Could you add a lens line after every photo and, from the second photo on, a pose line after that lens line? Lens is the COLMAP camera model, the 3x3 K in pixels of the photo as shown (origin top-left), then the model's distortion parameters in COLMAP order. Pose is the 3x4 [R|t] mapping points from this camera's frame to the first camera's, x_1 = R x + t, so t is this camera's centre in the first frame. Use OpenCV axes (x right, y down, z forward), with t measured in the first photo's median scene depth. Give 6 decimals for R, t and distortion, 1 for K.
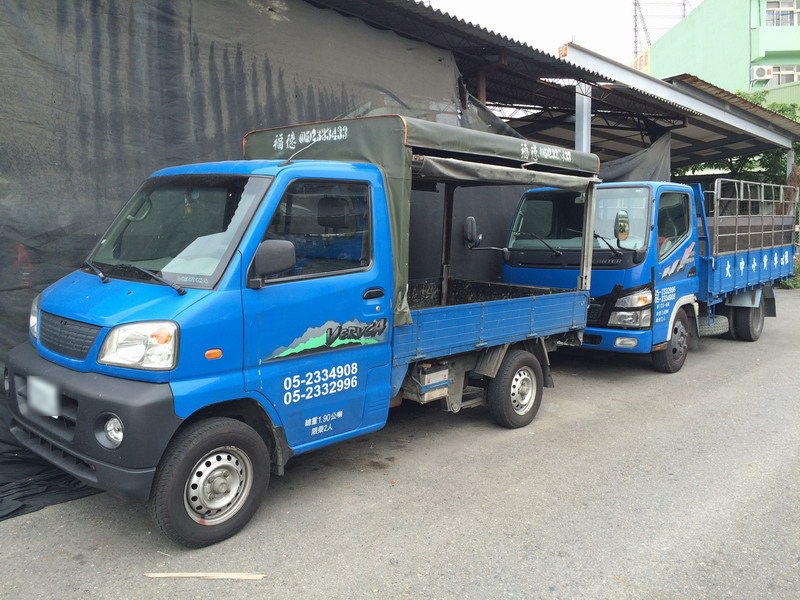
lens RADIAL K [[671.7, 0, 395.5], [0, 671.7, 299.7], [0, 0, 1]] dist [0.046417, -0.045001]
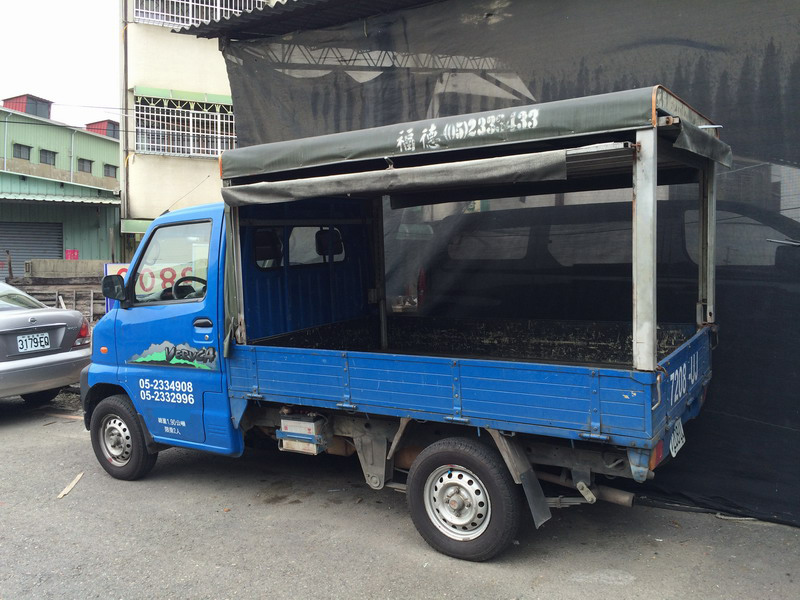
lens RADIAL K [[671.7, 0, 397.0], [0, 671.7, 300.6], [0, 0, 1]] dist [0.046417, -0.045001]
pose [[0.188403, 0.053213, -0.980649, 1.076855], [-0.063297, 0.997113, 0.041946, -0.108936], [0.980050, 0.054170, 0.191227, 1.086478]]
